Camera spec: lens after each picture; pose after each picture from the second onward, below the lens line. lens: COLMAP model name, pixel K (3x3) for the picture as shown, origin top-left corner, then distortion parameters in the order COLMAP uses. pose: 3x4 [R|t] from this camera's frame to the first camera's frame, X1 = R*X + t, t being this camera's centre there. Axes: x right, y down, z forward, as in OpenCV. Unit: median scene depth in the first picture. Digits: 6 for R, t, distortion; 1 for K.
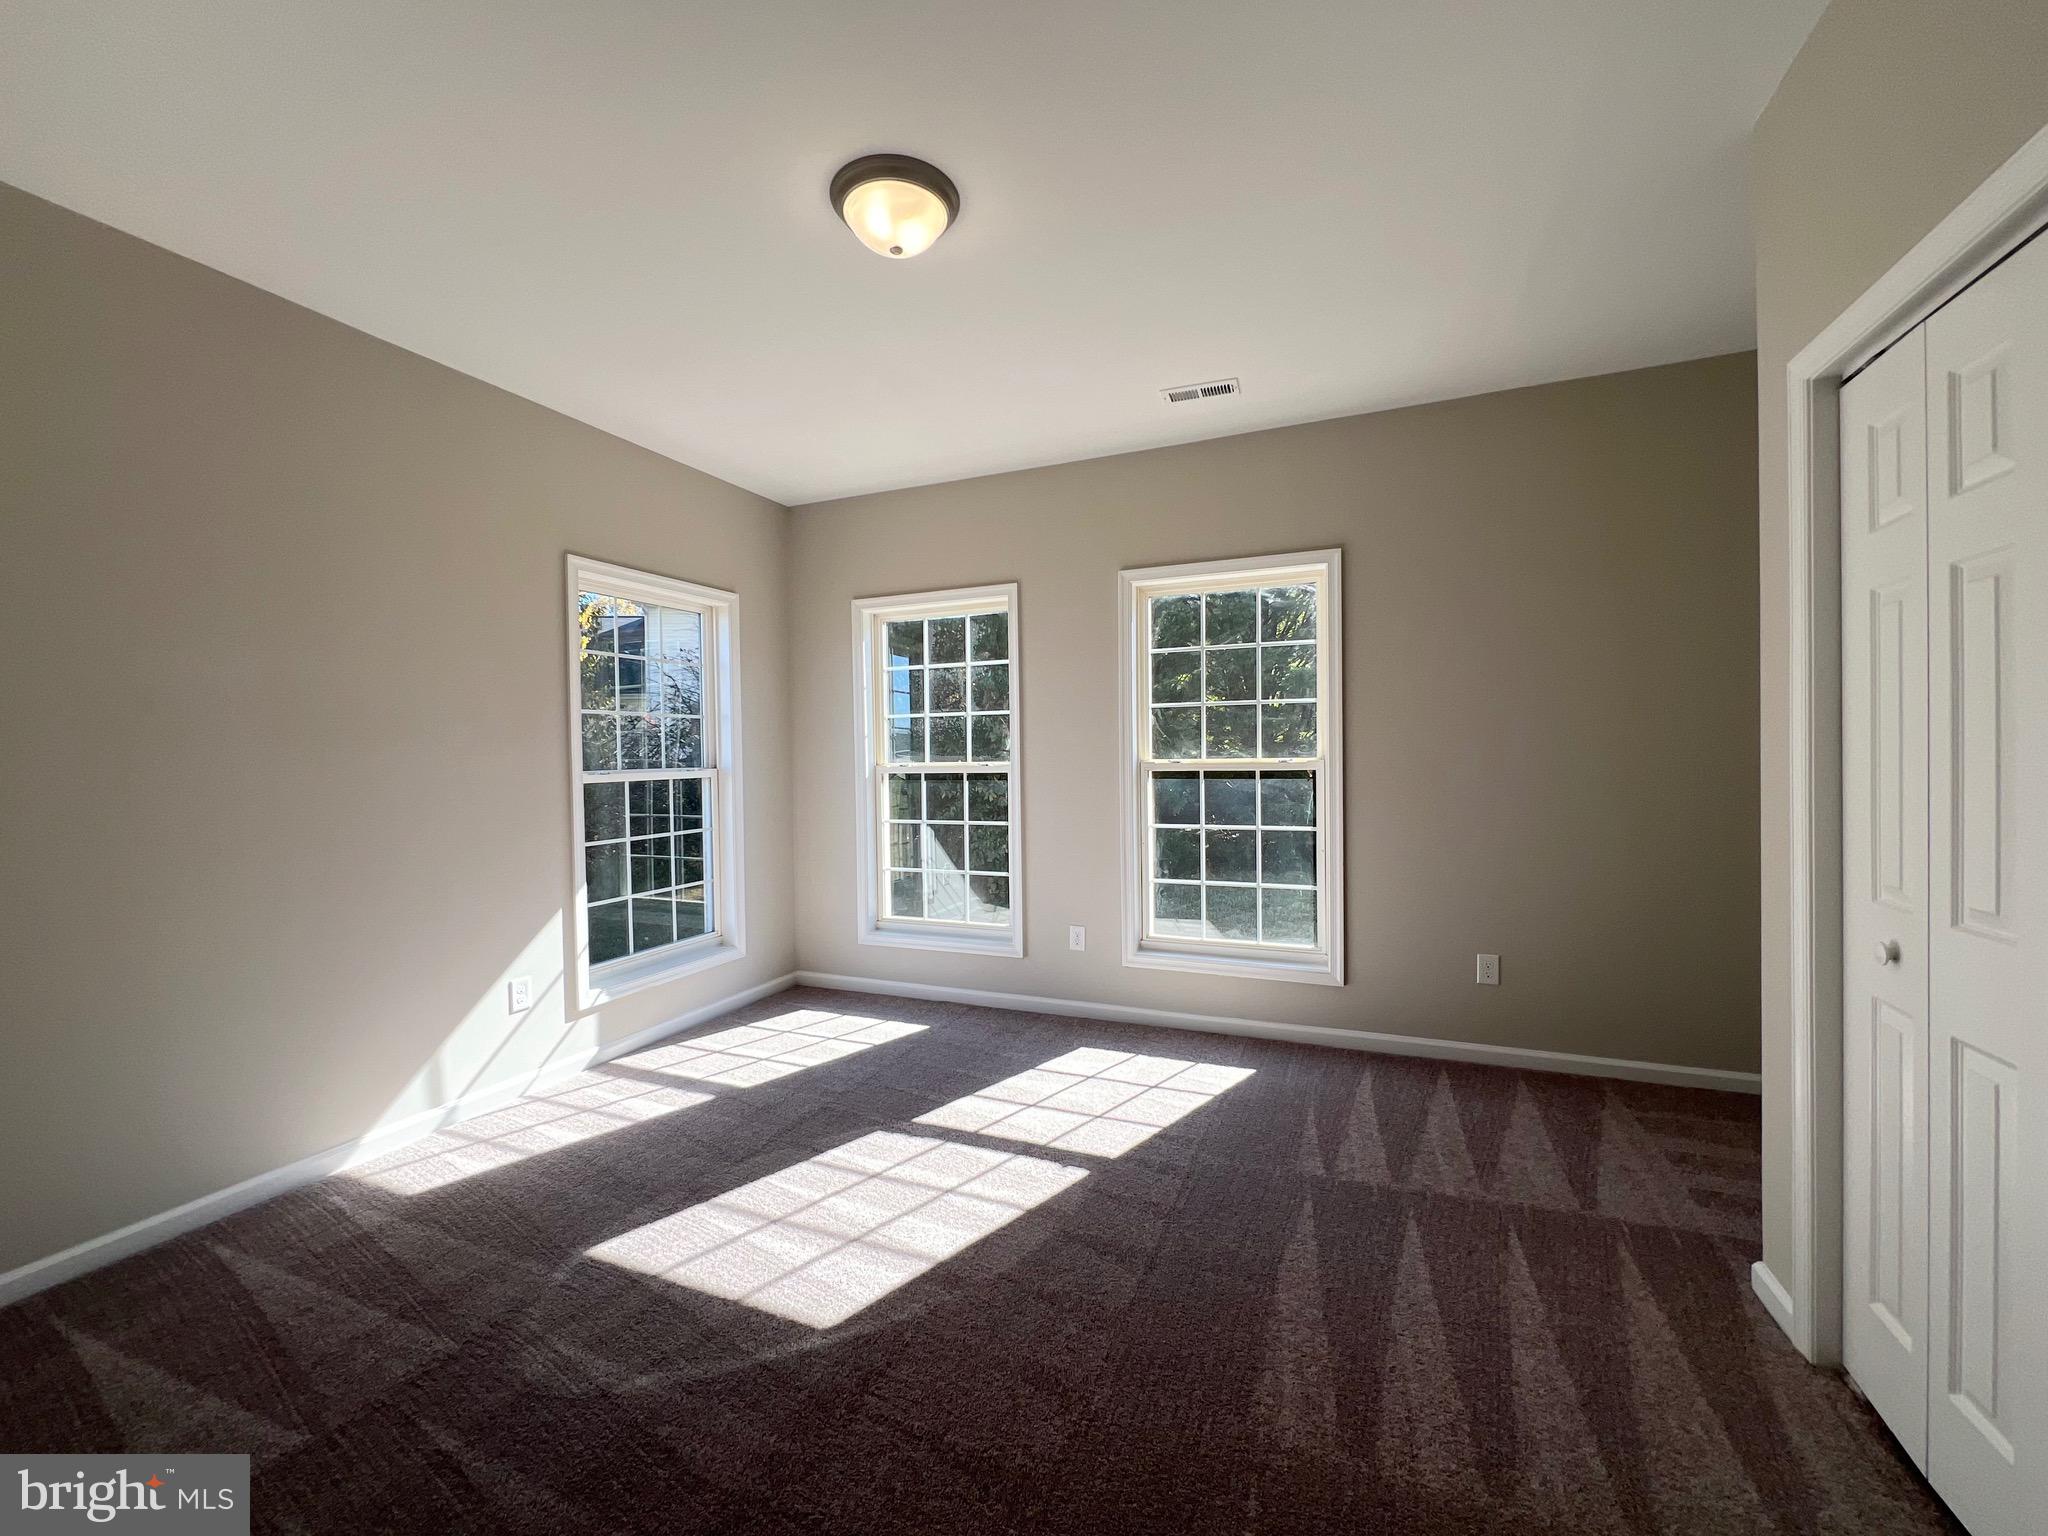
lens RADIAL K [[821.3, 0, 1022.8], [0, 821.3, 768.6], [0, 0, 1]] dist [-0.002180, 0.000521]
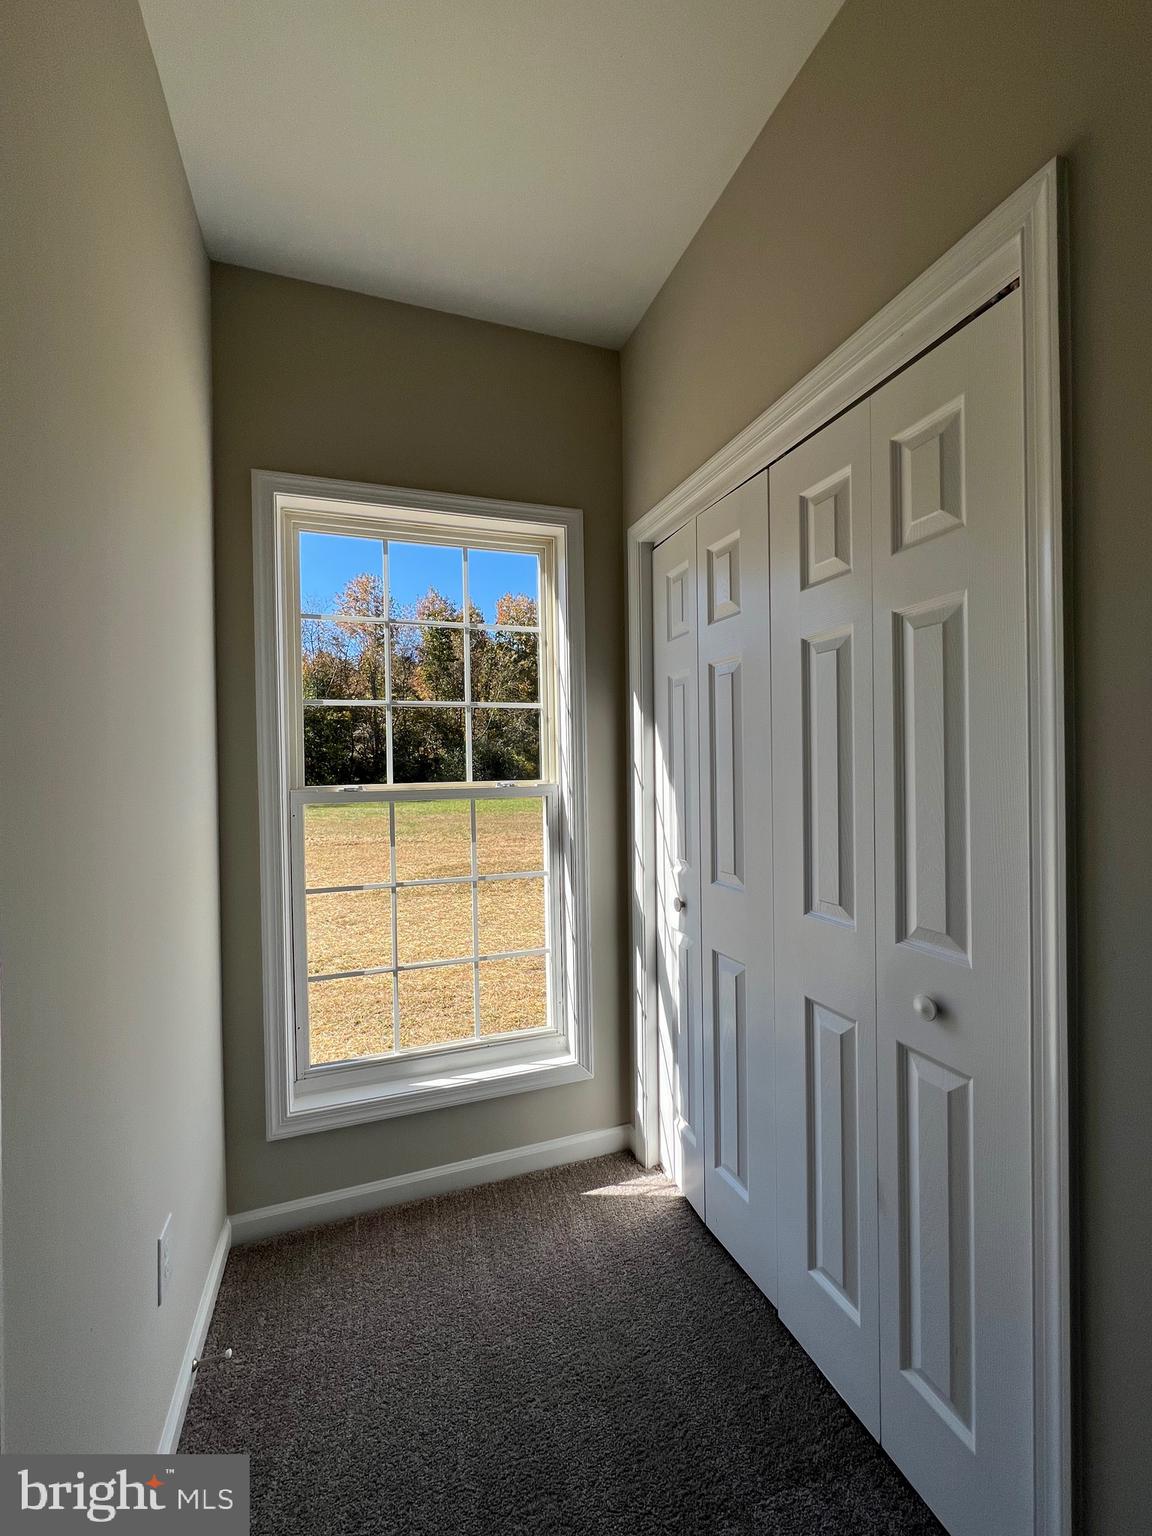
lens RADIAL K [[616.0, 0, 576.0], [0, 616.0, 768.0], [0, 0, 1]] dist [-0.002180, 0.000521]
pose [[0.745750, 0.003831, 0.666214, 0.206219], [0.021129, 0.999344, -0.029397, -0.021975], [-0.665890, 0.035999, 0.745181, 0.523659]]
